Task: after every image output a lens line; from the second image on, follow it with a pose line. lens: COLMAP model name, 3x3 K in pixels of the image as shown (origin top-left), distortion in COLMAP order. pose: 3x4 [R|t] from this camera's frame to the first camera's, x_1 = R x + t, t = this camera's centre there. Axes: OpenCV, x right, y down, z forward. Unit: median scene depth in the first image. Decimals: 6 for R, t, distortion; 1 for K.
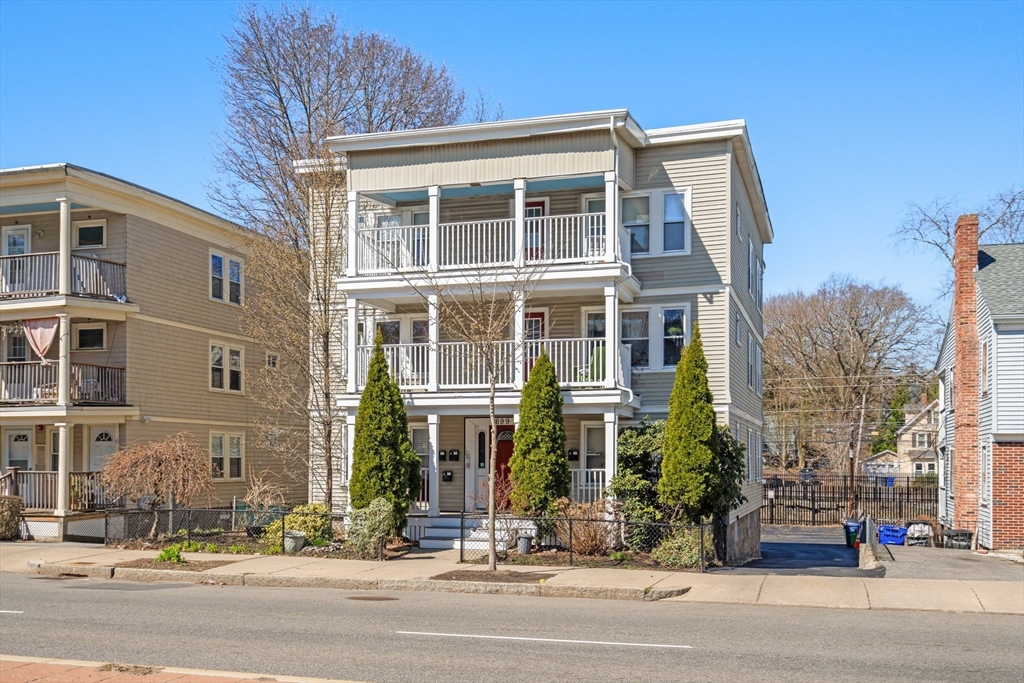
lens RADIAL K [[1012.4, 0, 510.0], [0, 1012.4, 342.5], [0, 0, 1]] dist [0.009007, 0.000000]
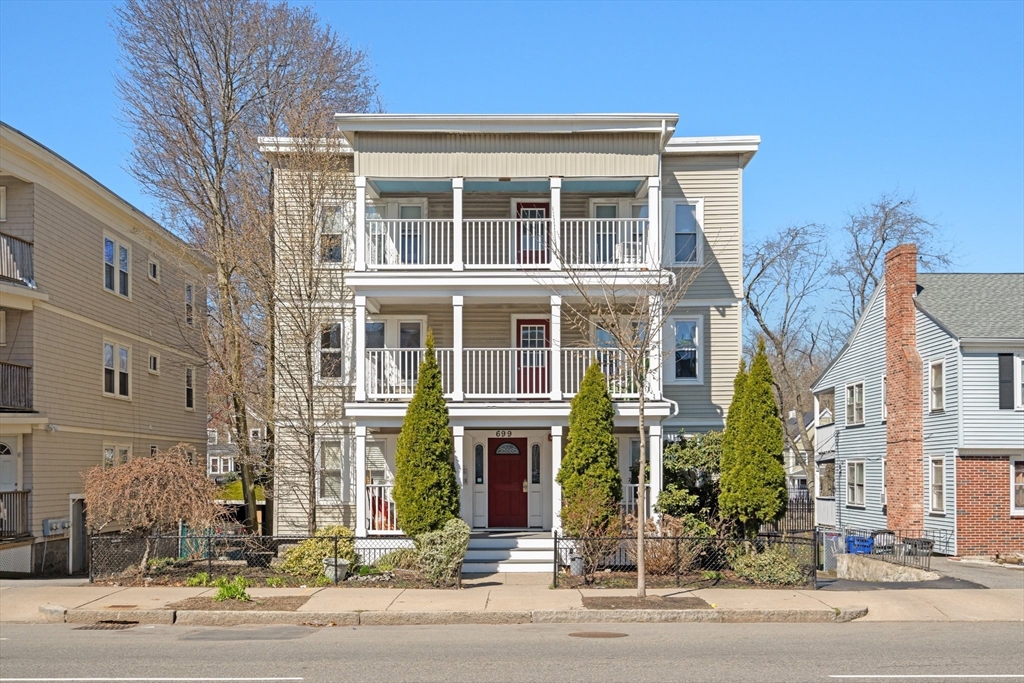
lens RADIAL K [[1012.4, 0, 512.4], [0, 1012.4, 341.2], [0, 0, 1]] dist [0.009007, 0.000000]
pose [[0.957596, 0.032221, 0.286306, -0.289125], [-0.028446, 0.999445, -0.017334, 0.008785], [-0.286706, 0.008454, 0.957981, 0.105970]]
